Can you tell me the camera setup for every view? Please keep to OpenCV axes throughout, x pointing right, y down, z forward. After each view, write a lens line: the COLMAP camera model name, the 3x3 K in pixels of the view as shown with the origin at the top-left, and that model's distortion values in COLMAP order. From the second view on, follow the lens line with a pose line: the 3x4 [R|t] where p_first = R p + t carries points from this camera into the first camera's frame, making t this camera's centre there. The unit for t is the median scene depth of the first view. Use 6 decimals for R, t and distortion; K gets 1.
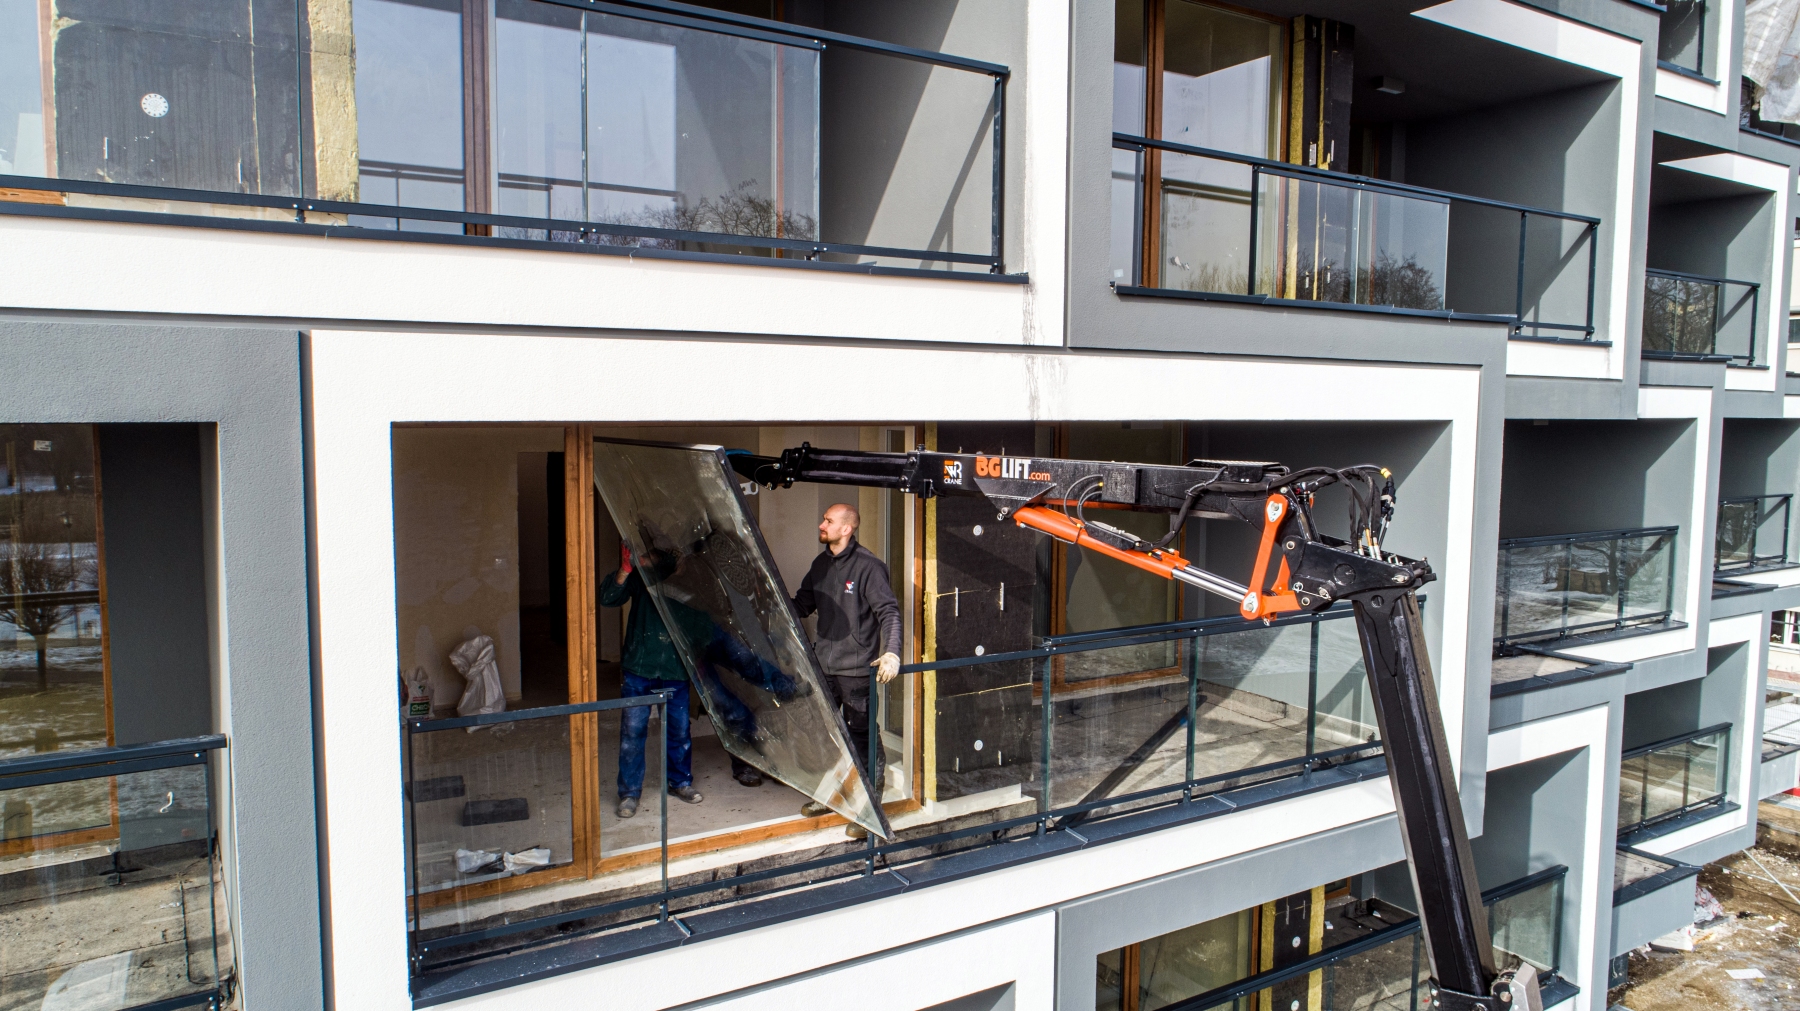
lens RADIAL K [[1220.4, 0, 900.0], [0, 1220.4, 505.5], [0, 0, 1]] dist [0.025647, 0.000931]
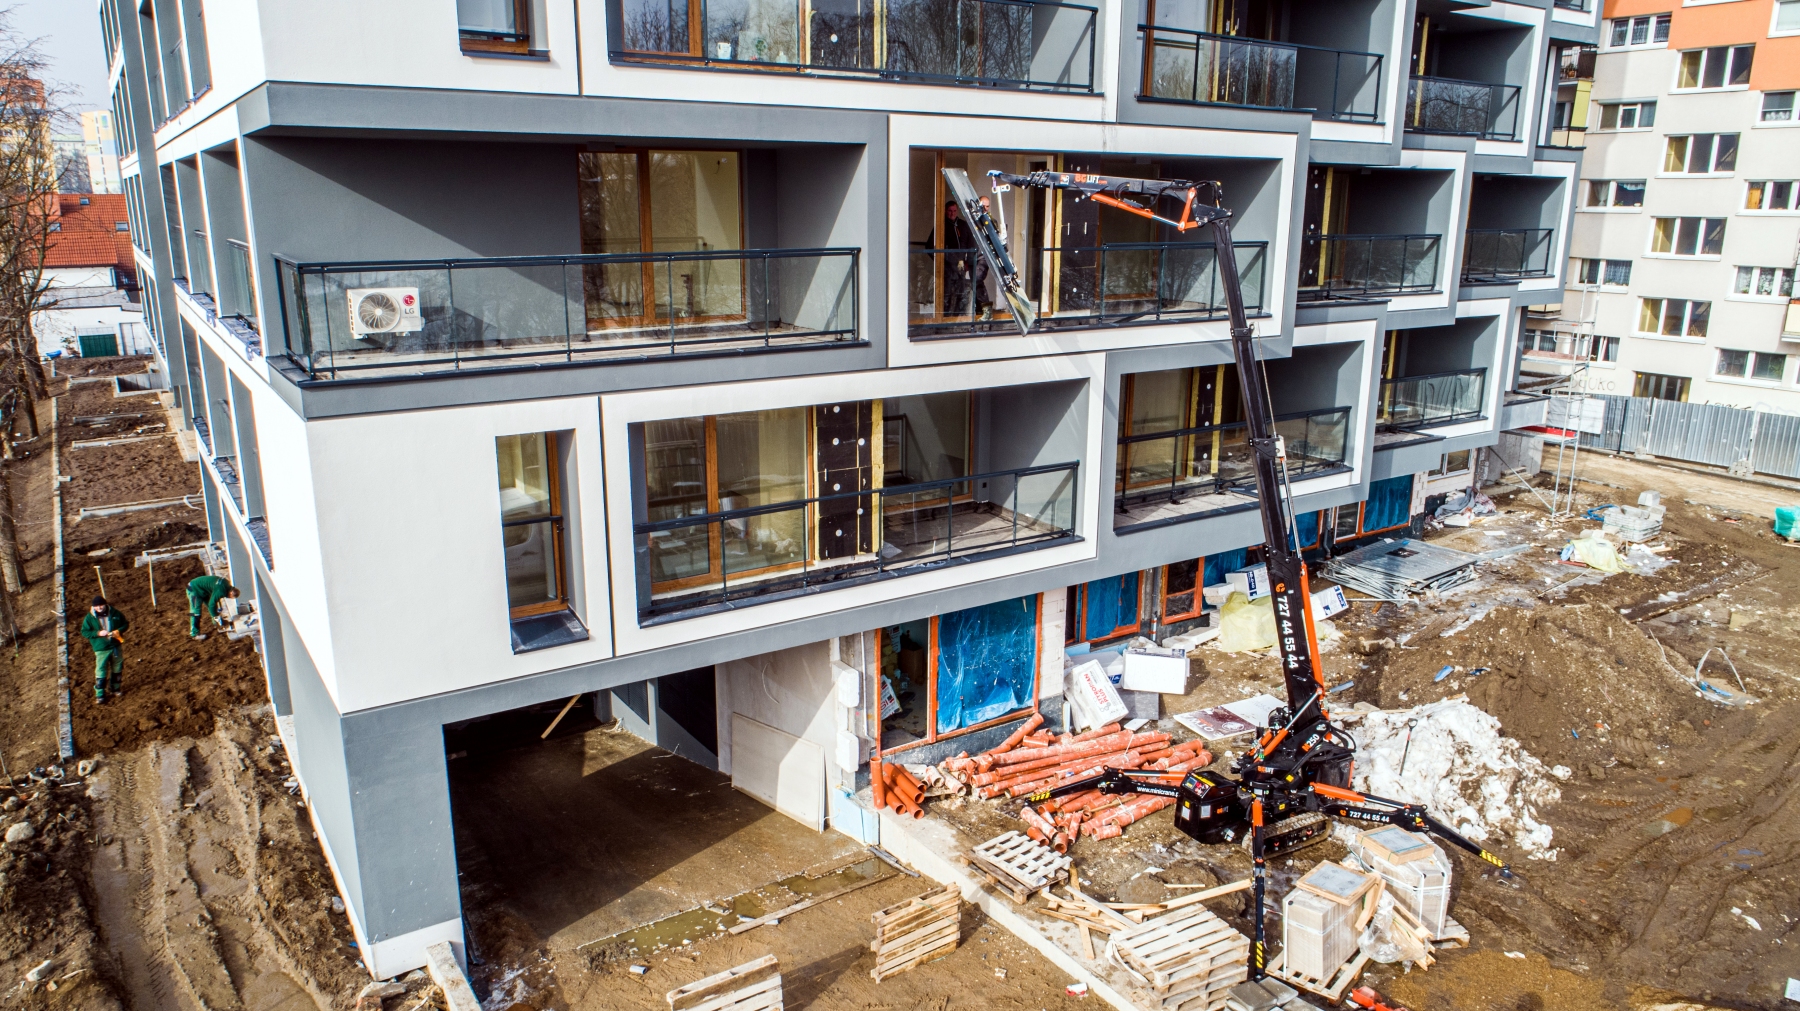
lens RADIAL K [[1220.4, 0, 900.0], [0, 1220.4, 505.5], [0, 0, 1]] dist [0.025647, 0.000931]
pose [[0.999683, -0.008202, 0.023825, -0.362027], [0.004274, 0.987031, 0.160471, 0.232336], [-0.024832, -0.160319, 0.986753, -1.541639]]
